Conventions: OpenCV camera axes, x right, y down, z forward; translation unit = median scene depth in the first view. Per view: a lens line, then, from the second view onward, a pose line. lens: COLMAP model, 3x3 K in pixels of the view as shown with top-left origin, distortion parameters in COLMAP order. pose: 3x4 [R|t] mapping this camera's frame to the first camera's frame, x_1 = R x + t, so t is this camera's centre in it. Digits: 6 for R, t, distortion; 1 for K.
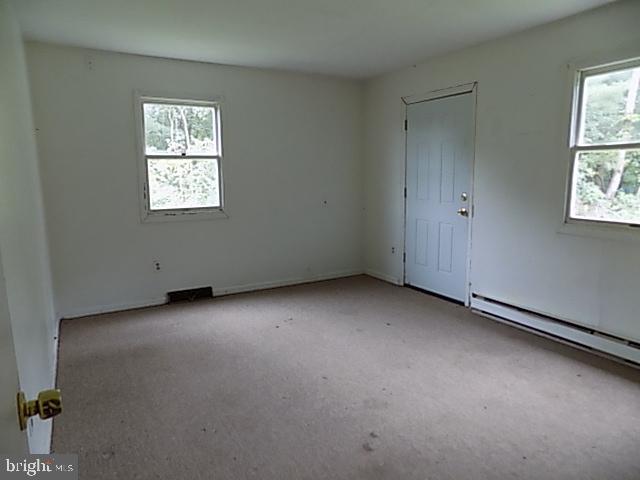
lens RADIAL K [[438.9, 0, 324.3], [0, 438.9, 240.6], [0, 0, 1]] dist [-0.023167, 0.001439]
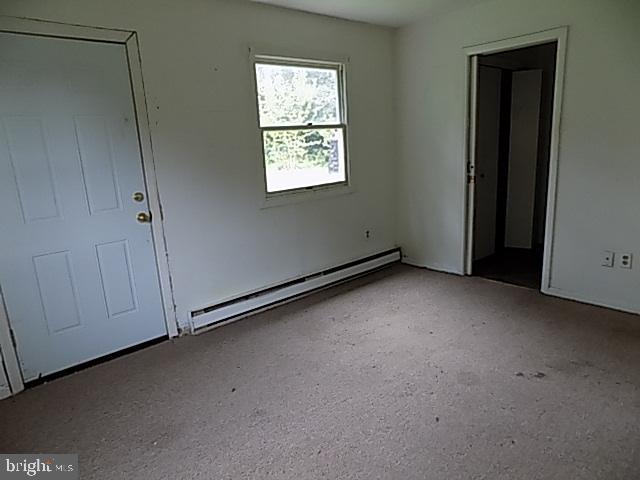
lens RADIAL K [[438.9, 0, 324.3], [0, 438.9, 240.6], [0, 0, 1]] dist [-0.023167, 0.001439]
pose [[-0.193044, -0.203607, 0.959832, -0.521384], [0.213703, 0.946024, 0.243658, -0.170560], [-0.957635, 0.252156, -0.139113, 1.014441]]
